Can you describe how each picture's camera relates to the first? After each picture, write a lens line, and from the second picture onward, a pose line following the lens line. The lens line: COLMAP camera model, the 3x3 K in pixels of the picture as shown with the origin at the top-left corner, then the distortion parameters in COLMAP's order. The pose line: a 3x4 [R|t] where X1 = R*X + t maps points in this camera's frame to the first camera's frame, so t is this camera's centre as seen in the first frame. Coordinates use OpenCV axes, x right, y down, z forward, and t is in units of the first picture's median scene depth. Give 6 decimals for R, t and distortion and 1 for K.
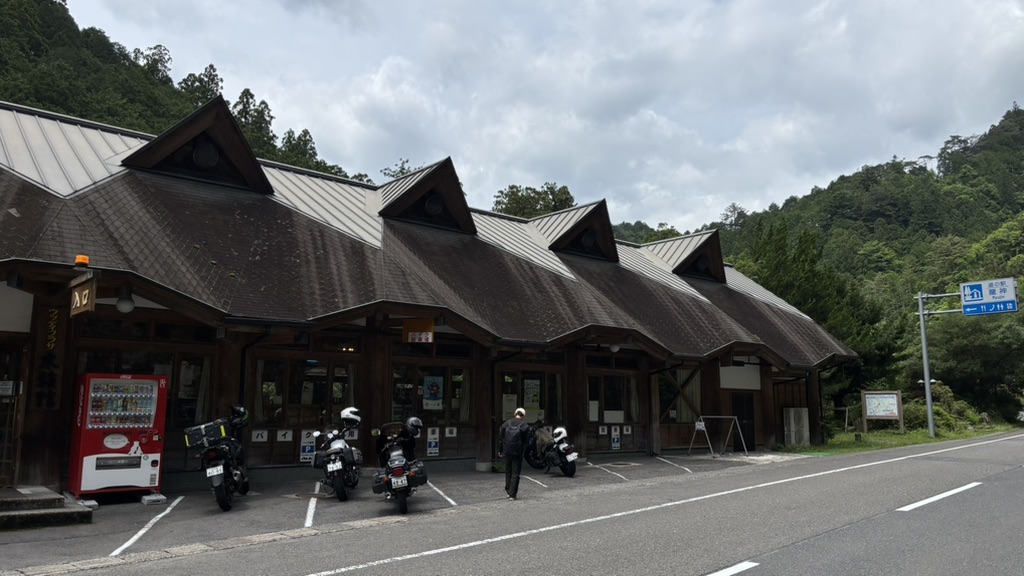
lens RADIAL K [[772.2, 0, 511.3], [0, 772.2, 292.8], [0, 0, 1]] dist [0.045478, -0.027509]
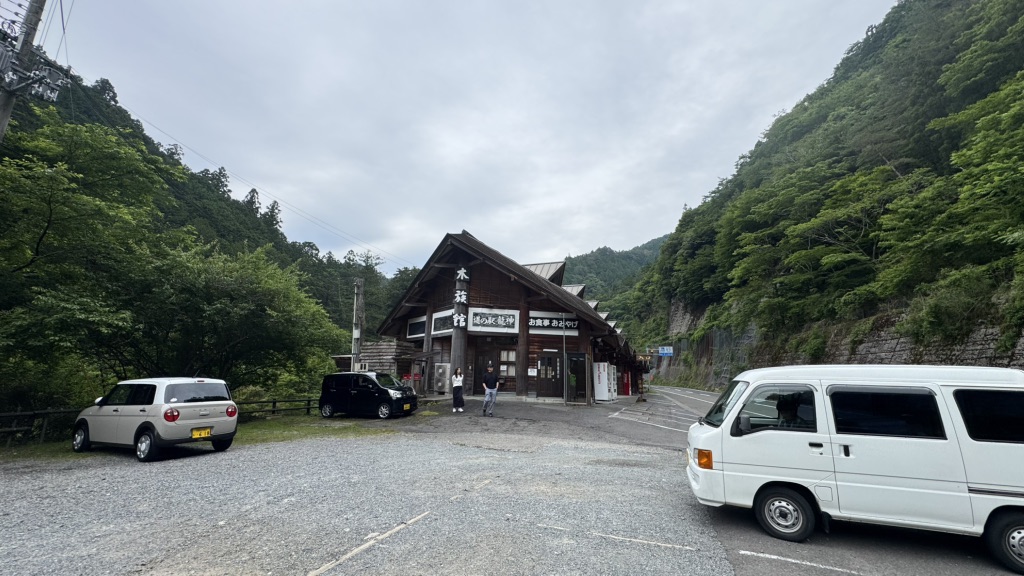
lens RADIAL K [[406.1, 0, 513.2], [0, 406.1, 286.8], [0, 0, 1]] dist [-0.001386, -0.000437]
pose [[0.880260, 0.131108, 0.456018, -1.402267], [-0.097454, 0.990534, -0.096668, -0.061366], [-0.464376, 0.040652, 0.884705, -0.541071]]
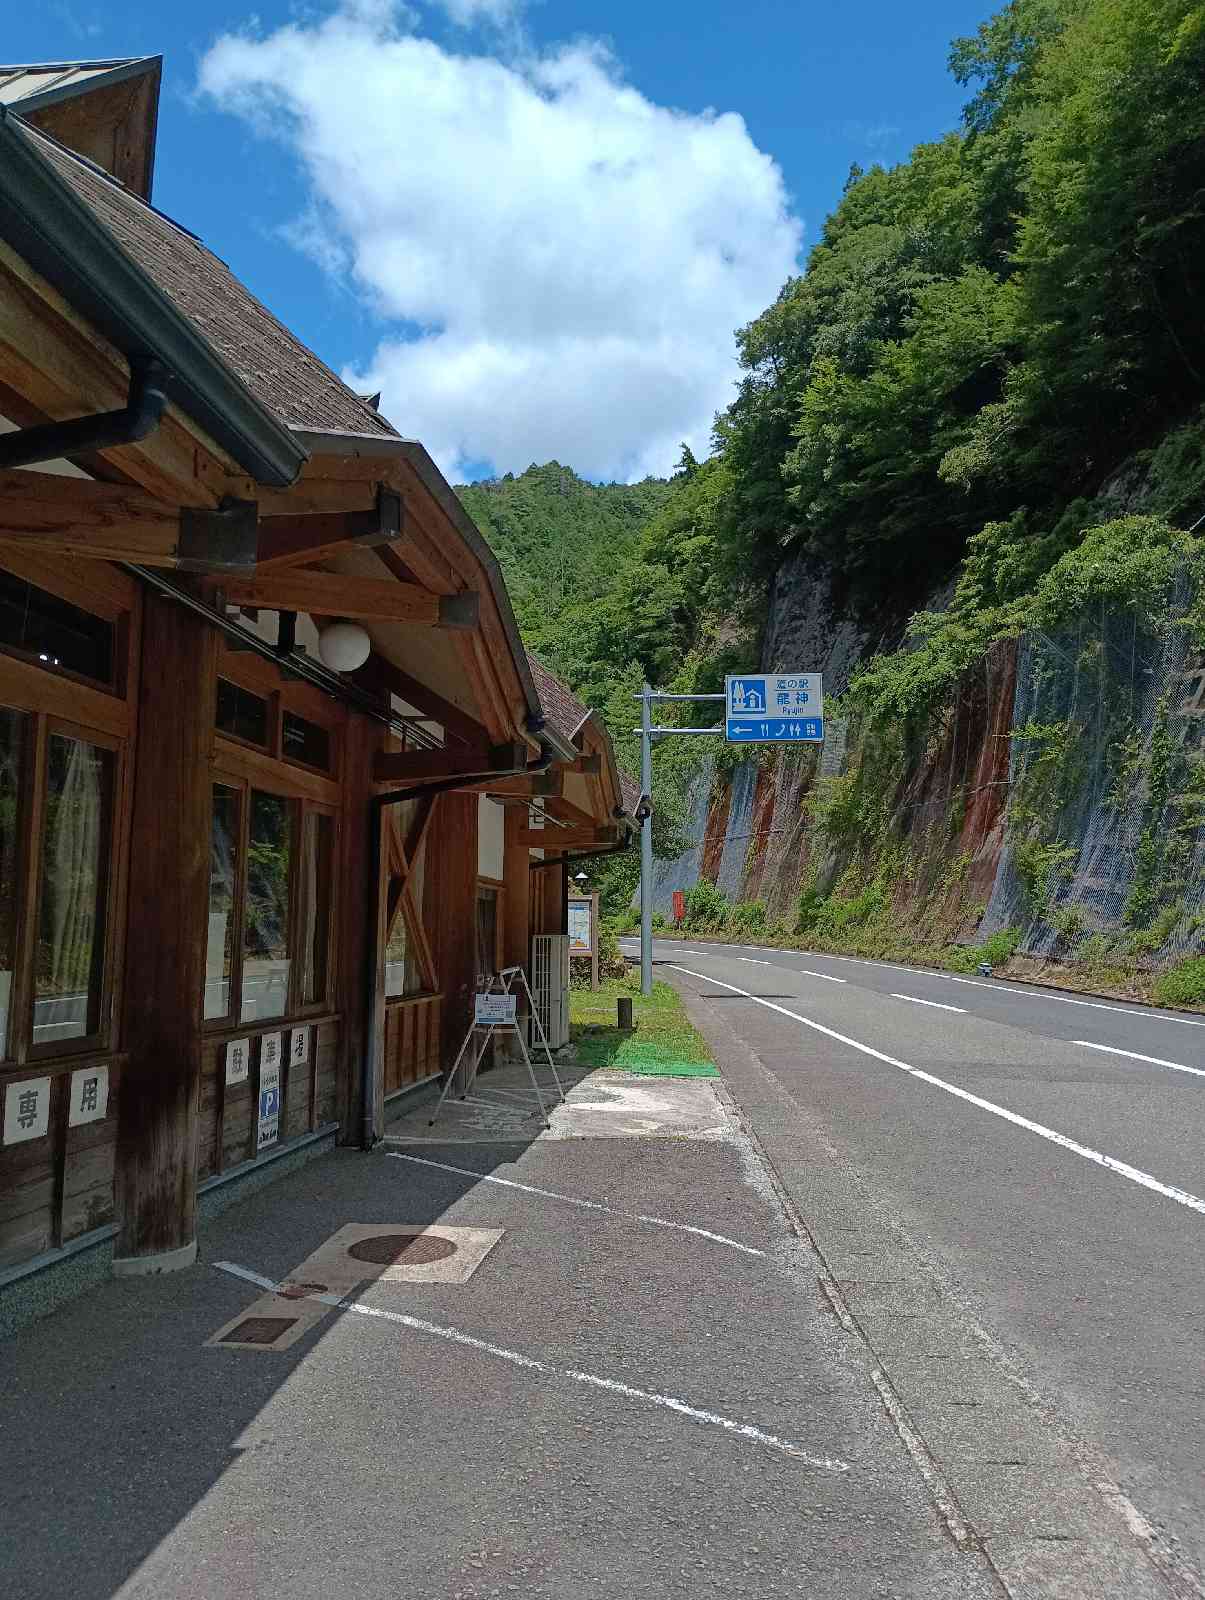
lens RADIAL K [[1323.8, 0, 612.8], [0, 1323.8, 816.9], [0, 0, 1]] dist [0.013779, 0.004399]
pose [[0.725617, 0.061899, 0.685309, -0.044997], [-0.106957, 0.993987, 0.023468, 0.098871], [-0.679735, -0.090327, 0.727874, 0.699664]]
